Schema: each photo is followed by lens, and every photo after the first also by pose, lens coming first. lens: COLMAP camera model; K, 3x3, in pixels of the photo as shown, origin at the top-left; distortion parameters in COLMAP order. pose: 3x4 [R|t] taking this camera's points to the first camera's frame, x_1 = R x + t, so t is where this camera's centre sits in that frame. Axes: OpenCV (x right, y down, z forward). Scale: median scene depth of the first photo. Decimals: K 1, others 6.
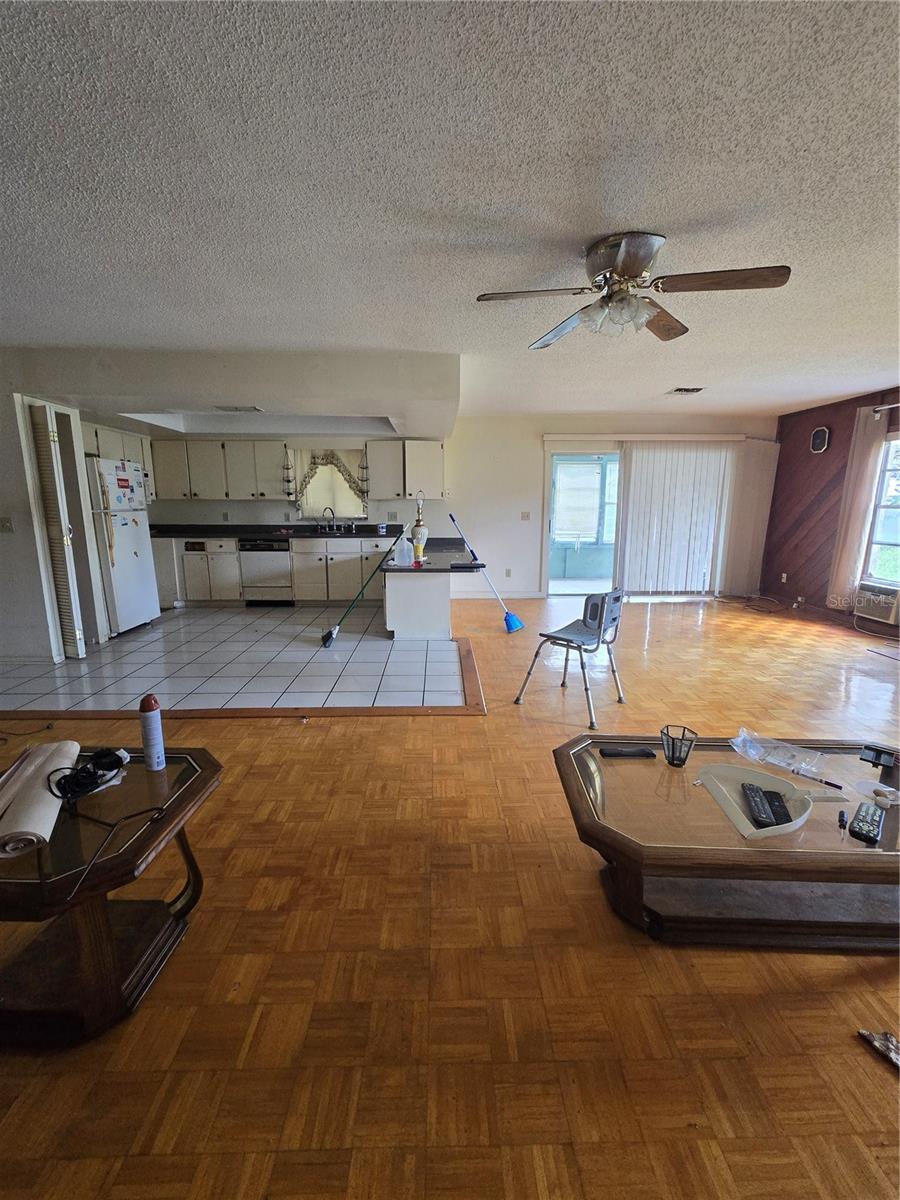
lens RADIAL K [[493.4, 0, 449.4], [0, 493.4, 592.8], [0, 0, 1]] dist [0.004642, -0.001672]
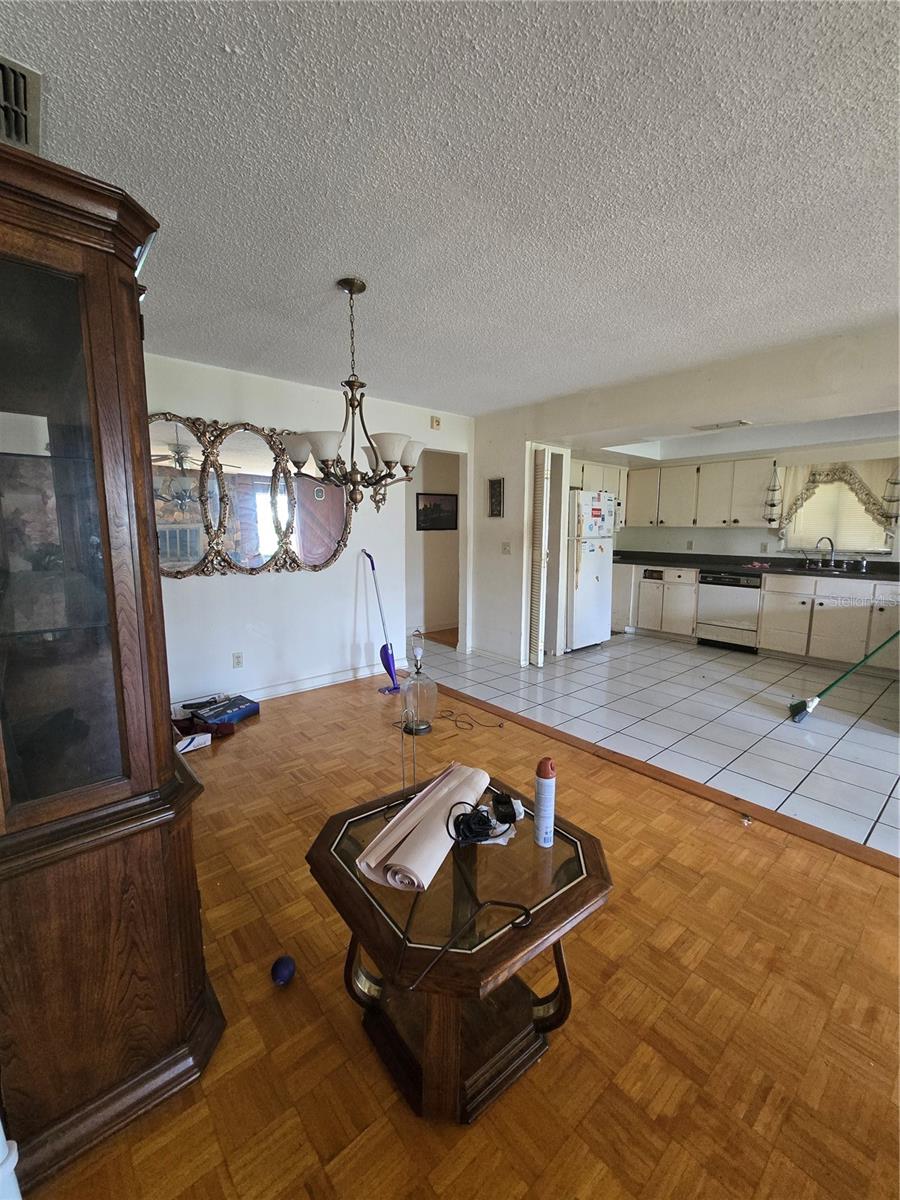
lens RADIAL K [[493.4, 0, 447.0], [0, 493.4, 594.3], [0, 0, 1]] dist [0.004642, -0.001672]
pose [[0.633235, 0.105823, -0.766691, -0.024963], [-0.141652, 0.989722, 0.019613, -0.021037], [0.760887, 0.096184, 0.641716, 0.083162]]
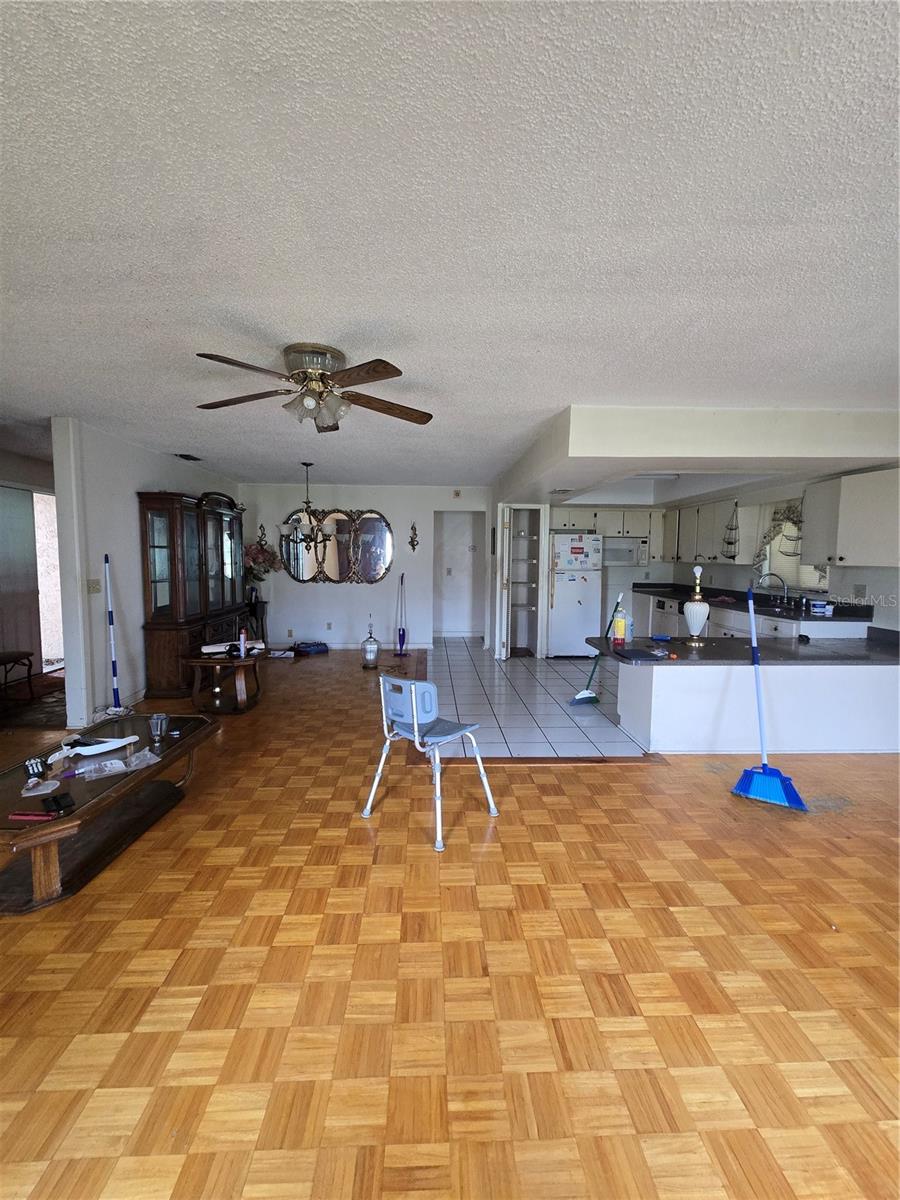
lens RADIAL K [[493.4, 0, 447.6], [0, 493.4, 588.8], [0, 0, 1]] dist [0.004642, -0.001672]
pose [[0.023711, 0.064624, -0.997628, 0.715318], [-0.189084, 0.980187, 0.059000, -0.132203], [0.981675, 0.187237, 0.035460, 0.628242]]
